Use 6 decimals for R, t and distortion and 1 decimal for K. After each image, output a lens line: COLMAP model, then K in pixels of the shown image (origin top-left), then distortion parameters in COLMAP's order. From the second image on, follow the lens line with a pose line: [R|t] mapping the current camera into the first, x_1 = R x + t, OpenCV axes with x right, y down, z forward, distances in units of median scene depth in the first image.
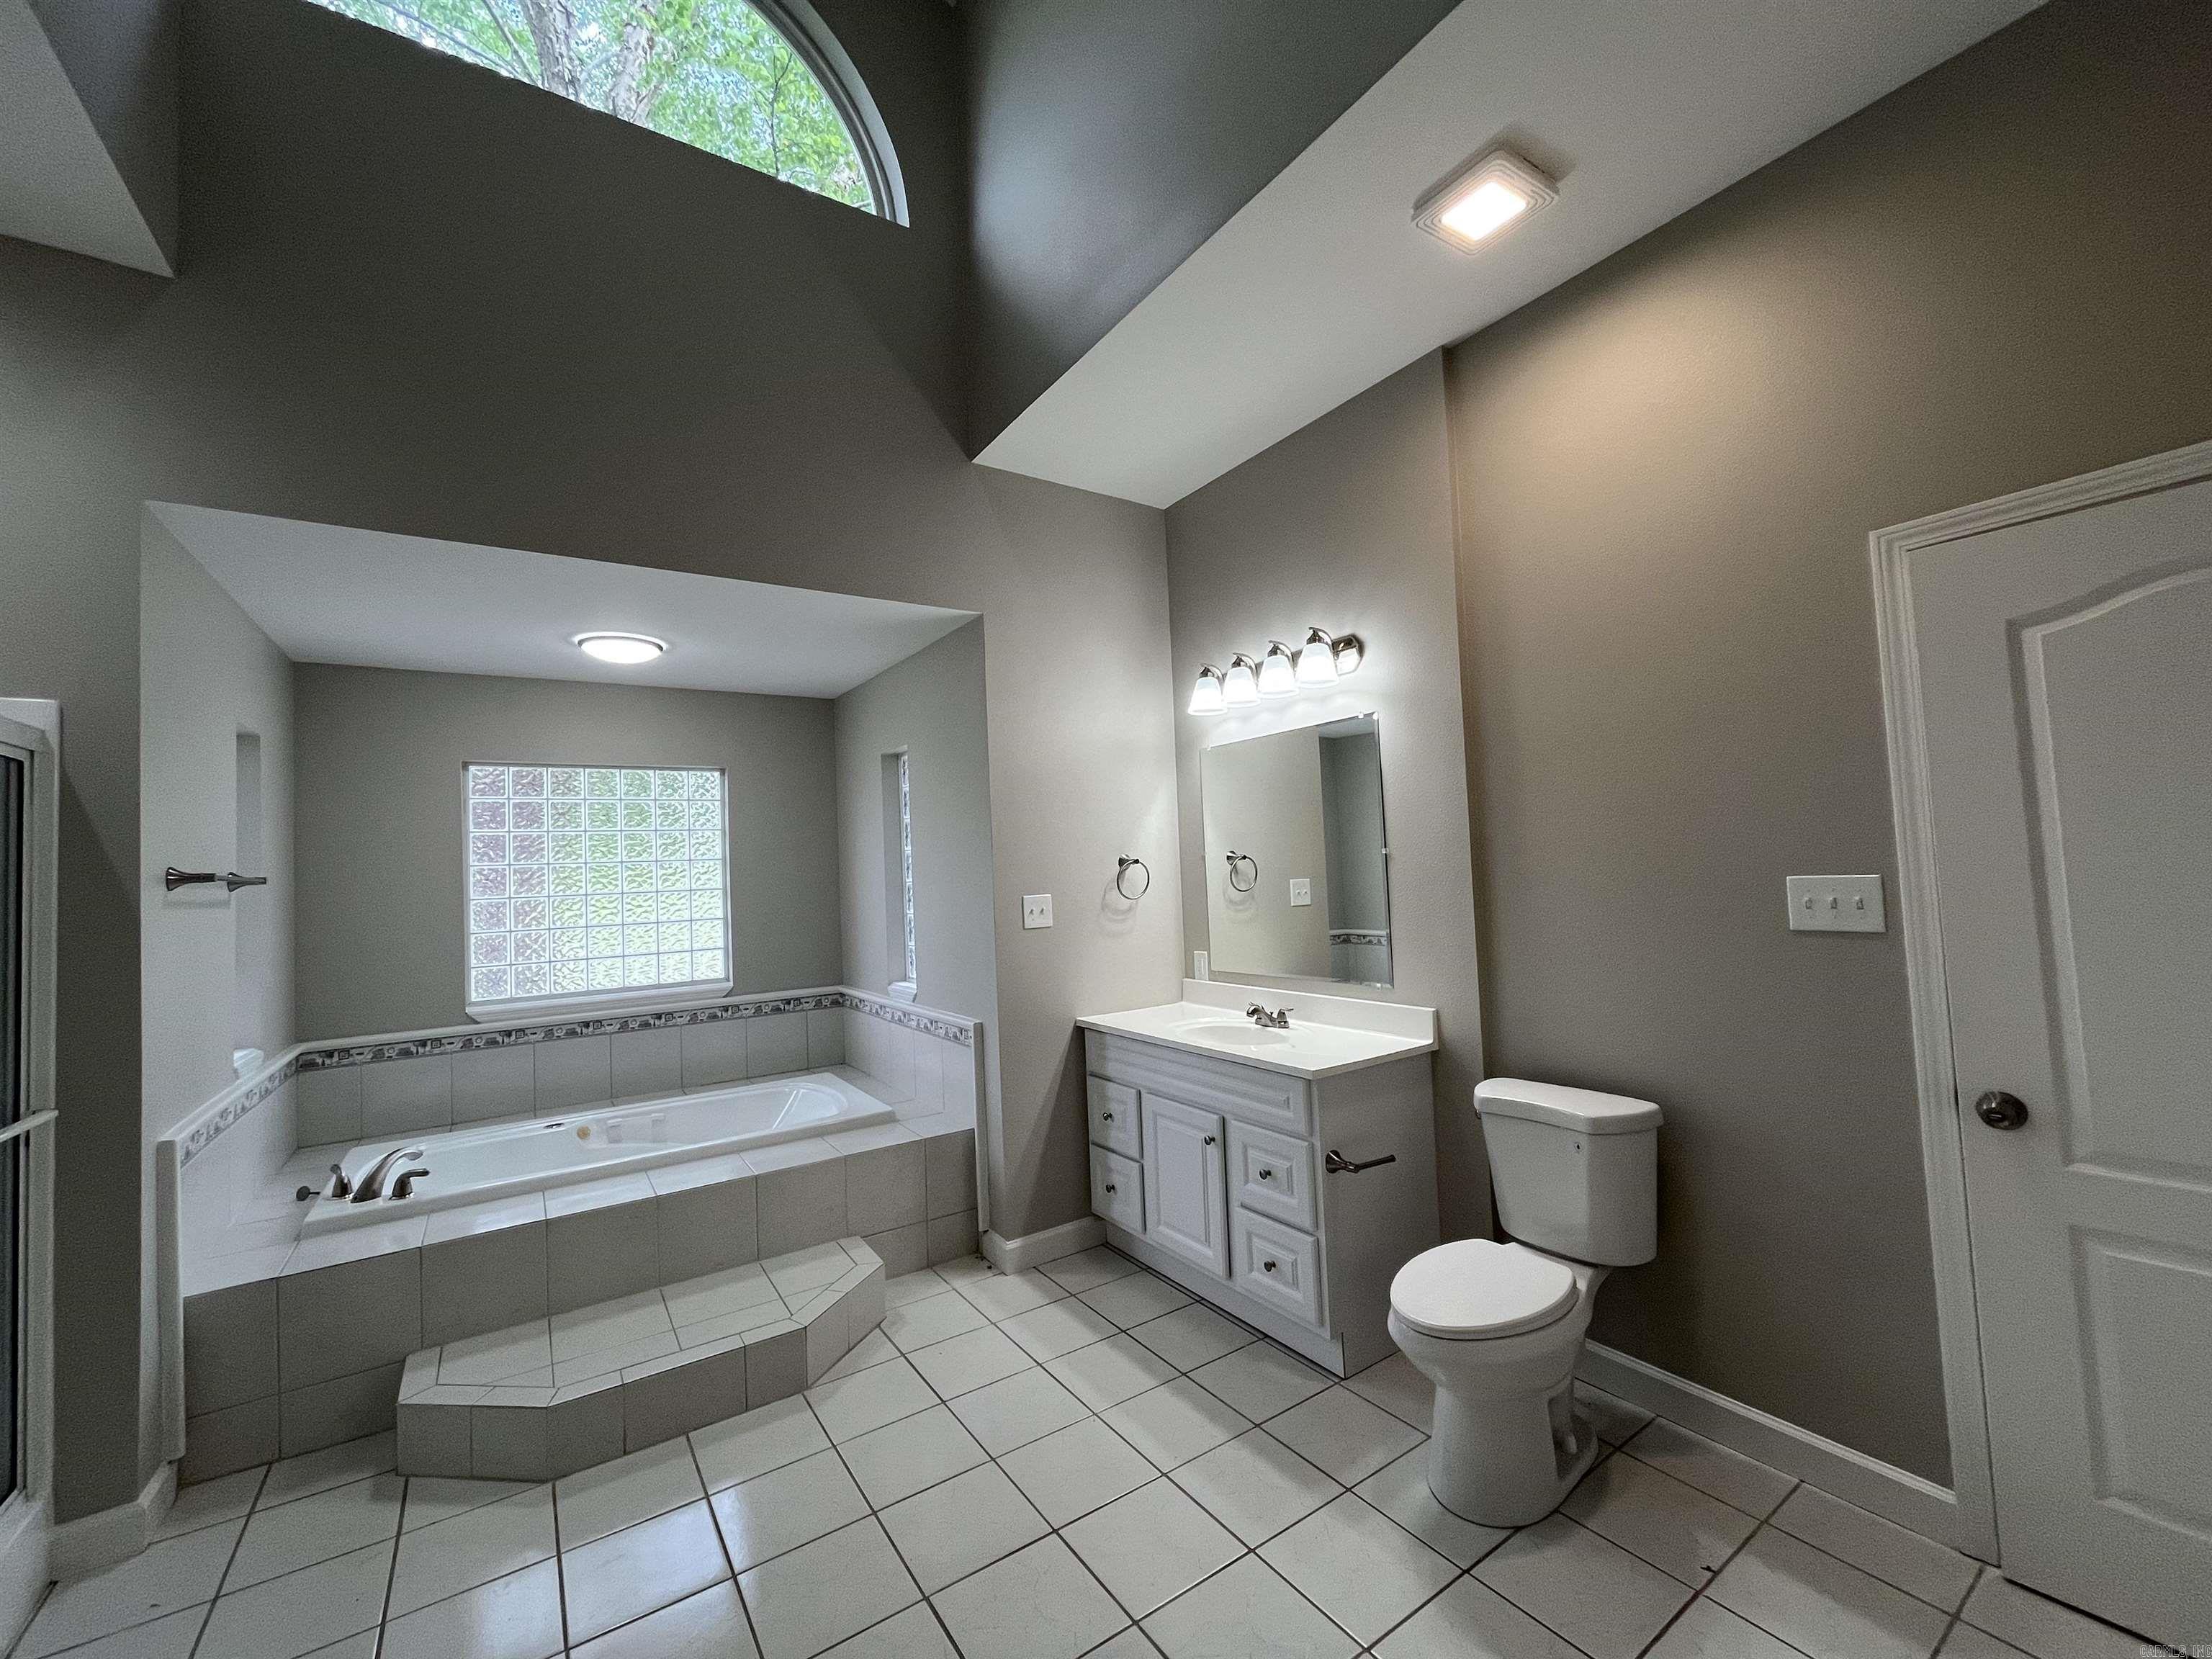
lens RADIAL K [[886.5, 0, 1085.5], [0, 886.5, 830.7], [0, 0, 1]] dist [0.001610, 0.000020]
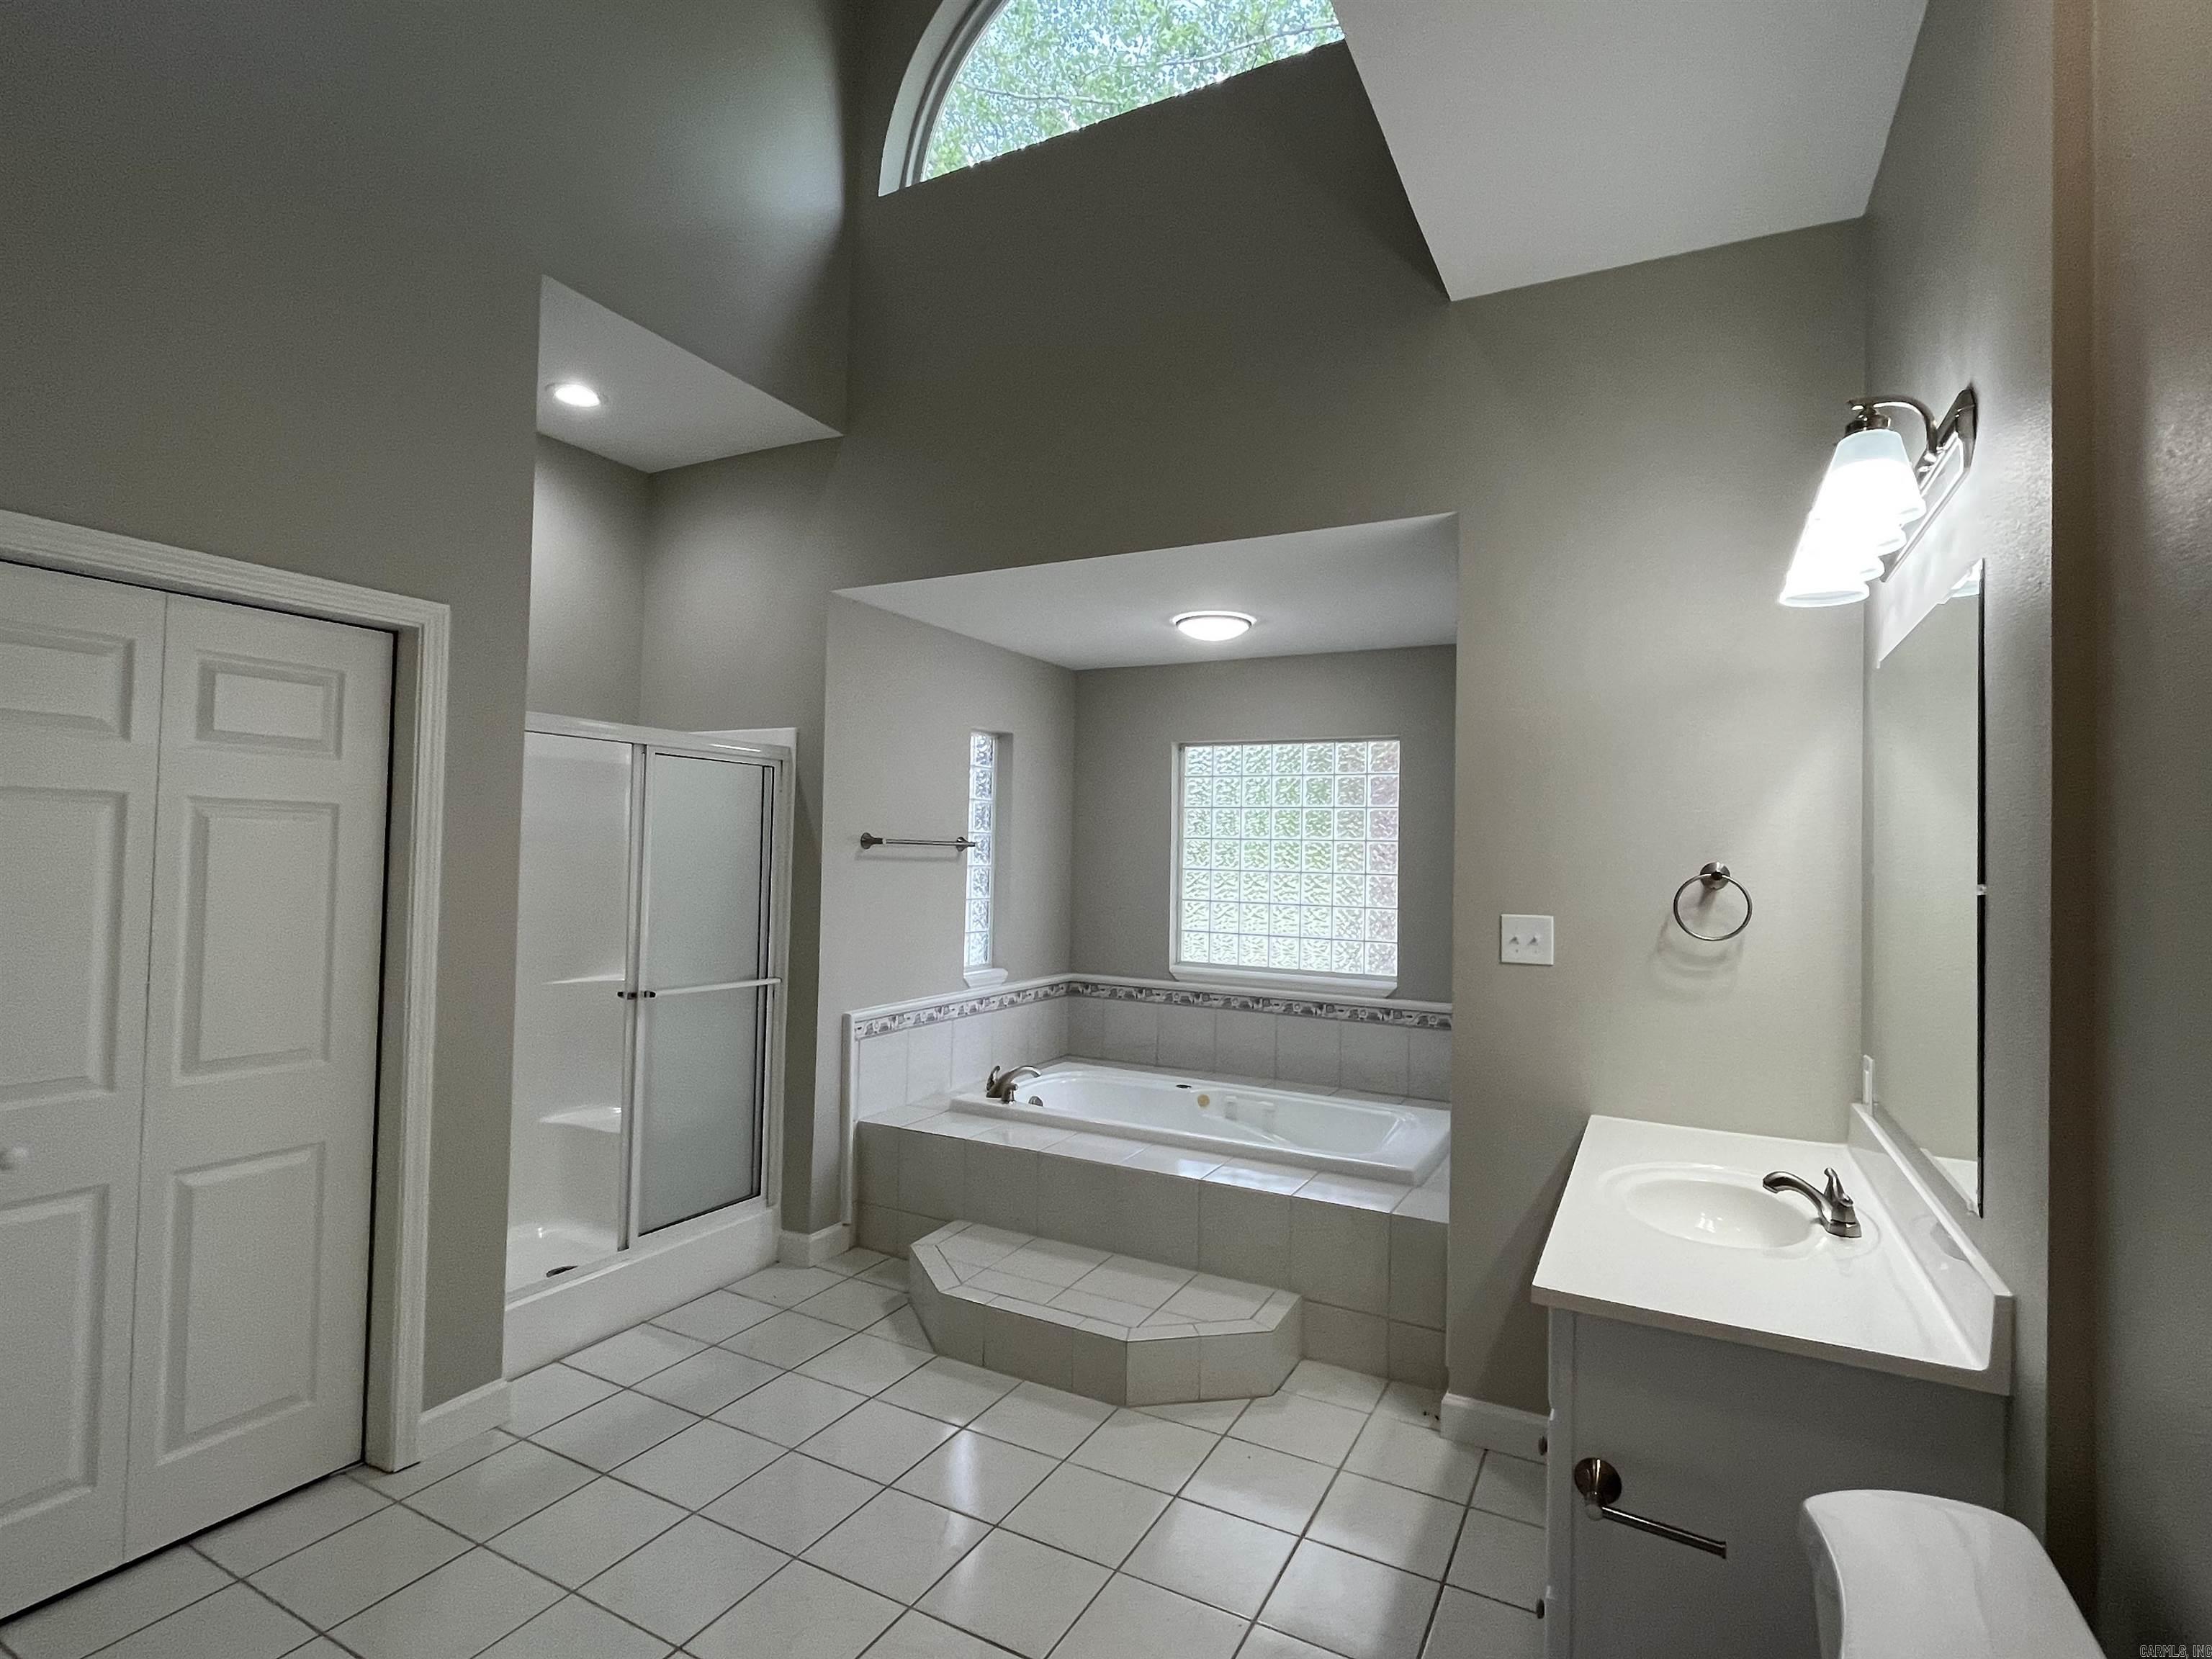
lens RADIAL K [[1053.1, 0, 1106.0], [0, 1053.1, 829.5], [0, 0, 1]] dist [-0.001219, 0.001143]
pose [[0.495231, 0.032402, -0.868157, 0.505420], [-0.005266, 0.999398, 0.034296, -0.019519], [0.868745, -0.012413, 0.495103, 0.347892]]
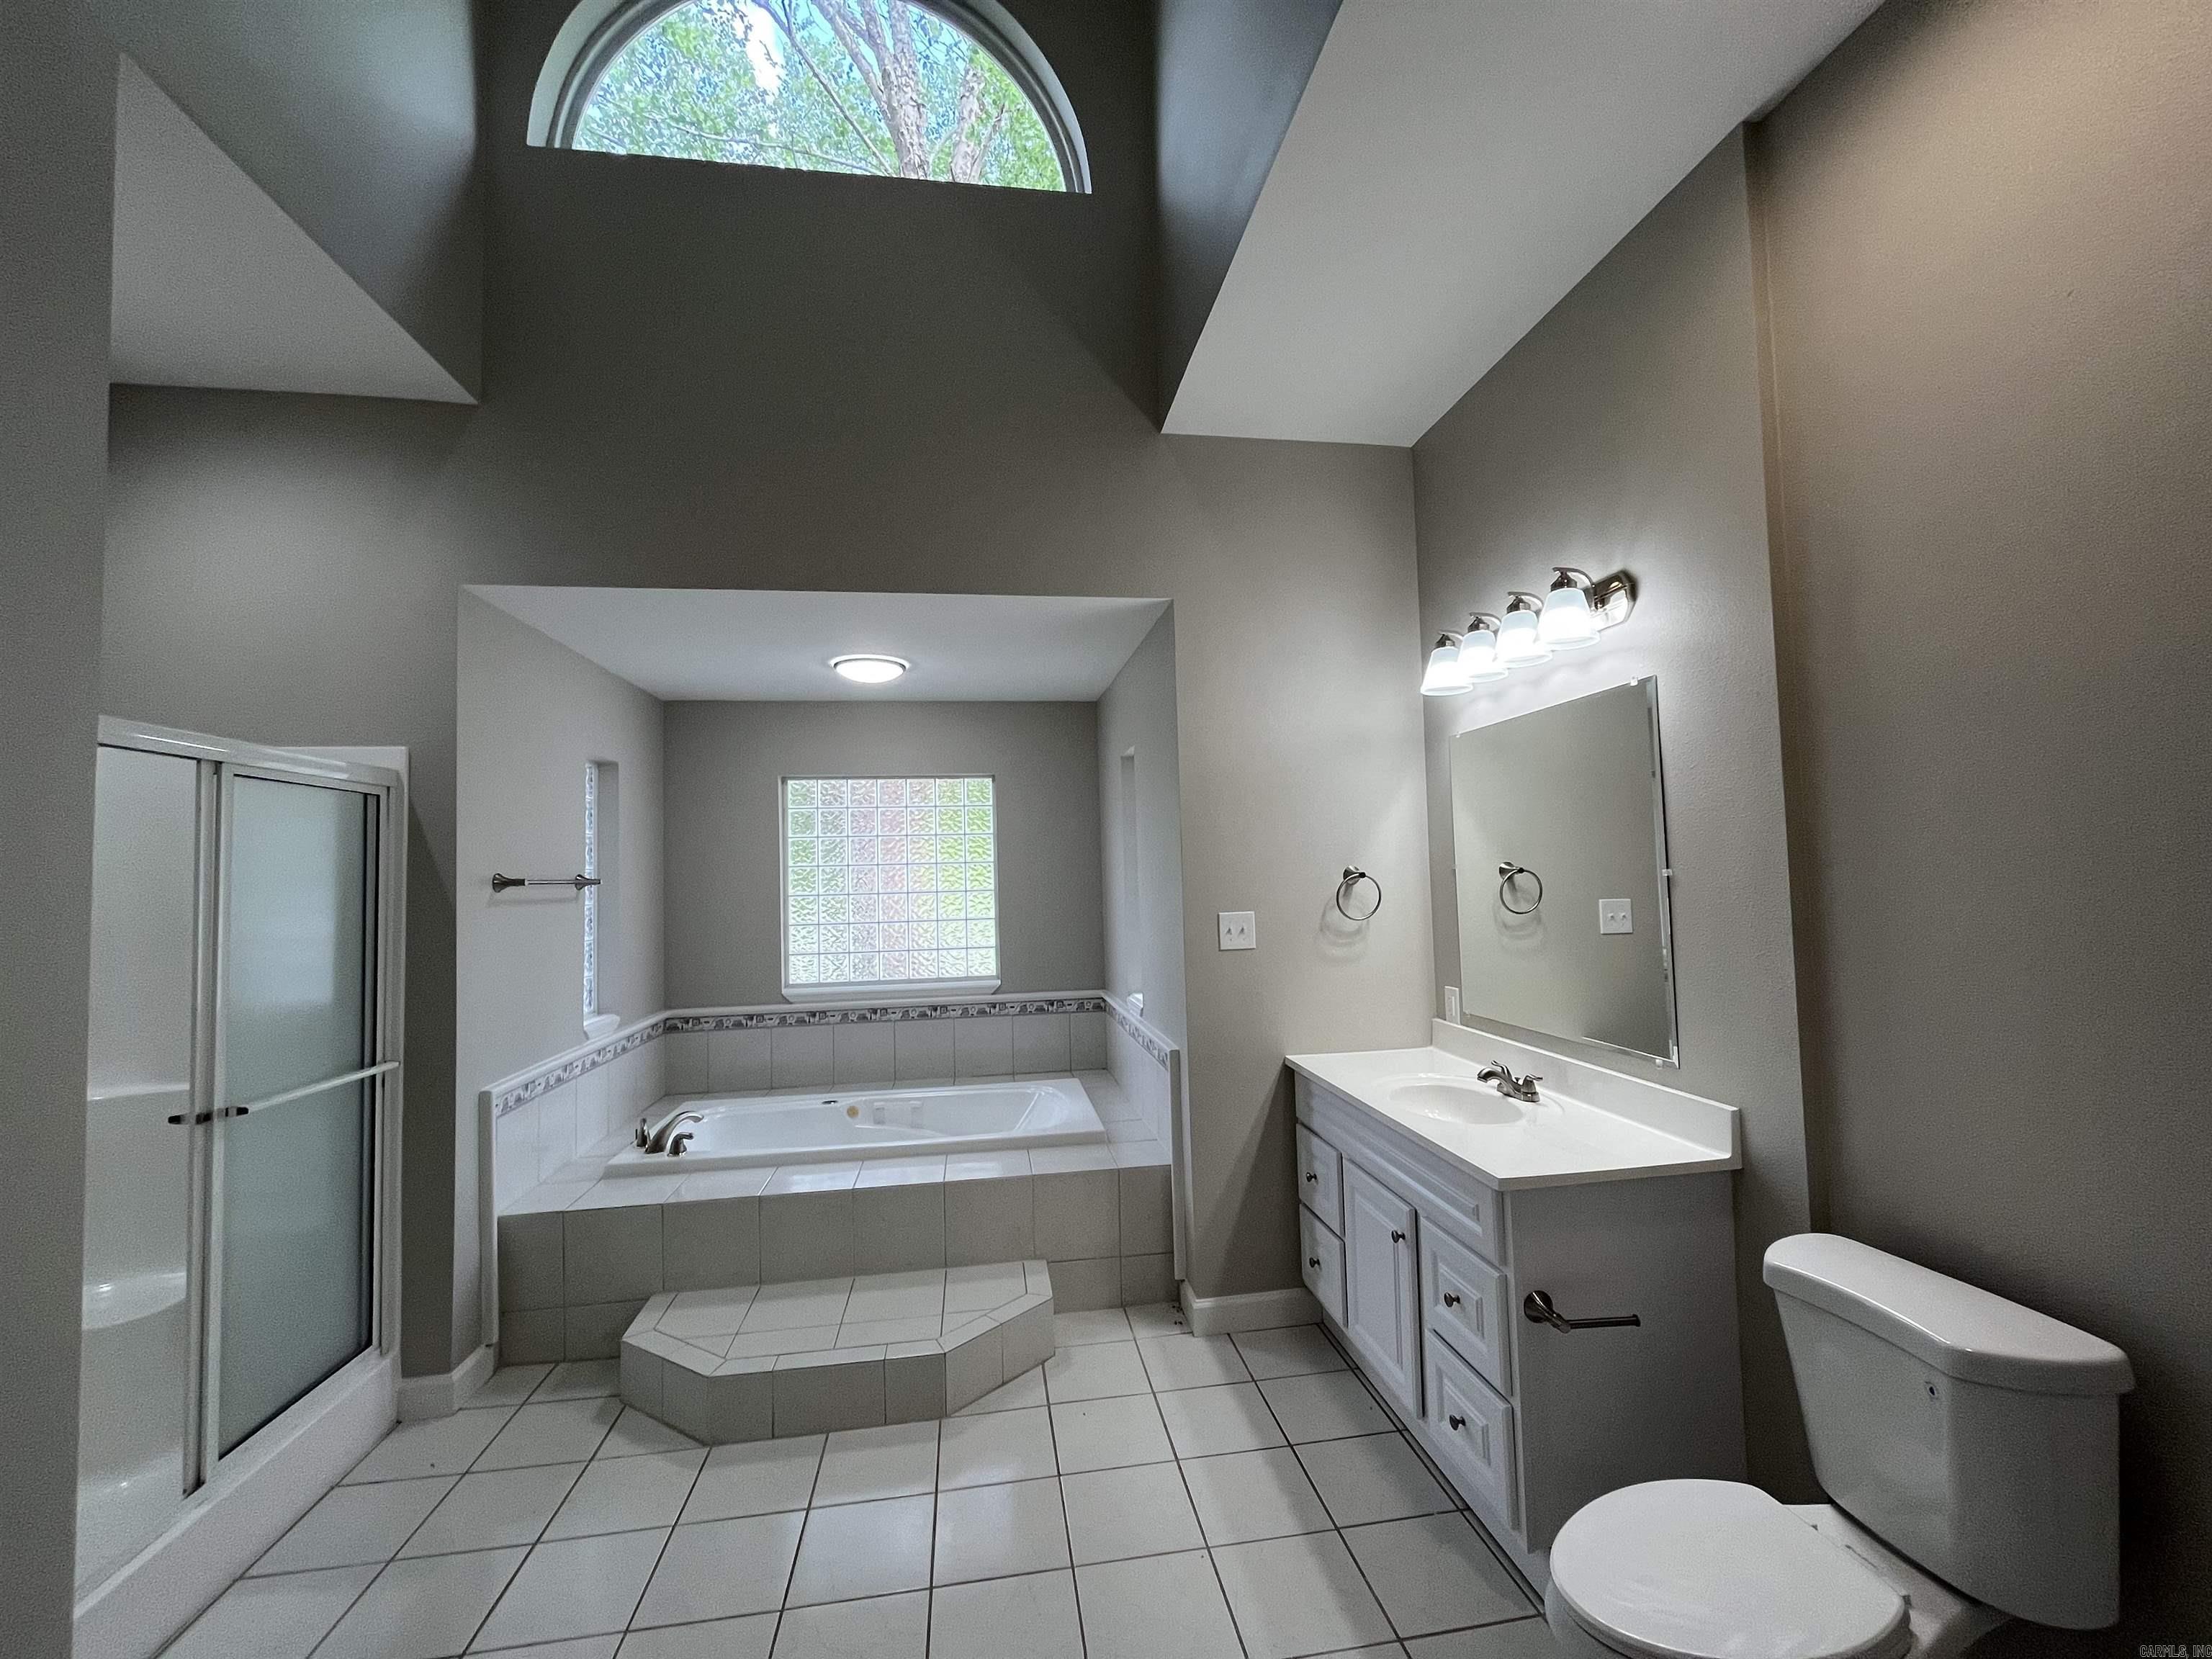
lens RADIAL K [[881.7, 0, 1096.8], [0, 881.7, 831.5], [0, 0, 1]] dist [0.000375, 0.000064]
pose [[0.909931, -0.003030, -0.414748, 0.193062], [0.007133, 0.999940, 0.008344, -0.016812], [0.414698, -0.010551, 0.909898, 0.155139]]
